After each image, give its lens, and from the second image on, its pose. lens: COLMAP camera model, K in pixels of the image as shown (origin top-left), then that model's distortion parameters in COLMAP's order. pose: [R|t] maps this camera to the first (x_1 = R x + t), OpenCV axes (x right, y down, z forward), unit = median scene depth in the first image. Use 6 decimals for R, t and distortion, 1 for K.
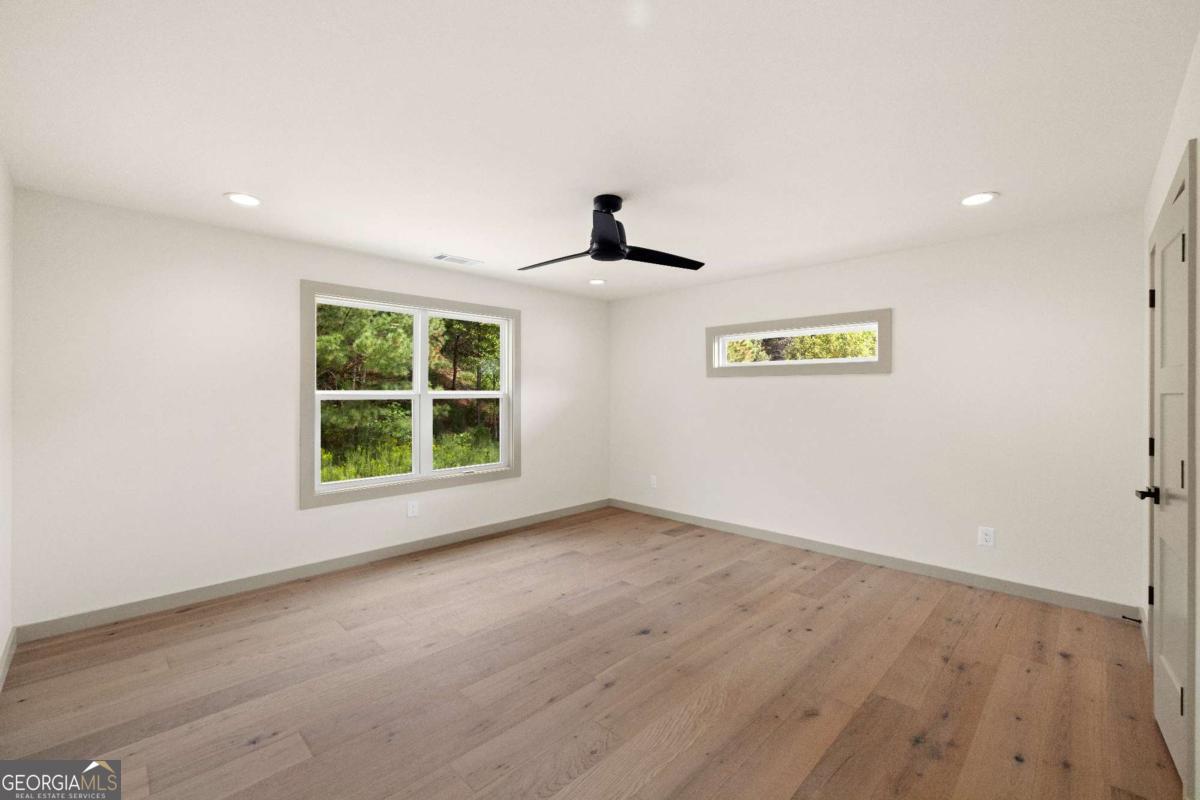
lens RADIAL K [[506.0, 0, 600.8], [0, 506.0, 399.3], [0, 0, 1]] dist [0.003223, 0.000506]
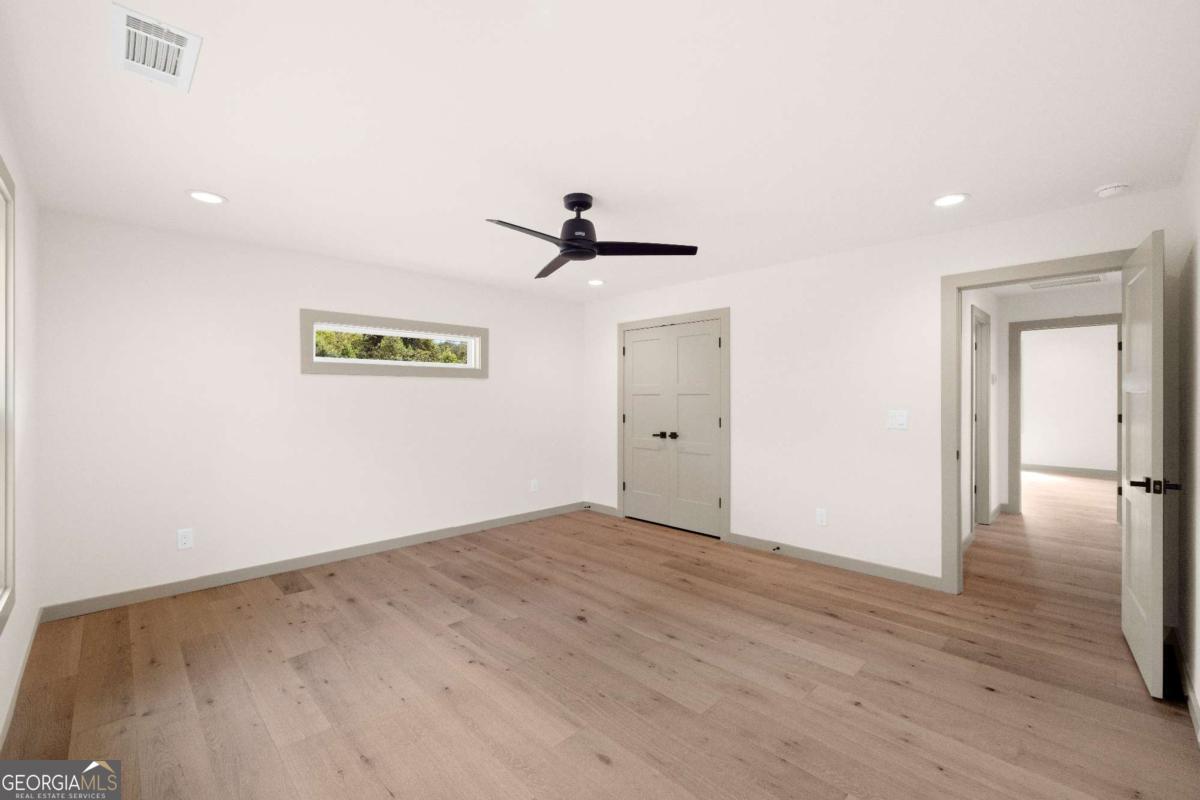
lens RADIAL K [[506.0, 0, 604.4], [0, 506.0, 395.9], [0, 0, 1]] dist [0.003223, 0.000506]
pose [[0.008786, -0.003972, 0.999954, -0.775635], [0.012427, 0.999915, 0.003863, -0.008280], [-0.999884, 0.012393, 0.008835, 0.747390]]
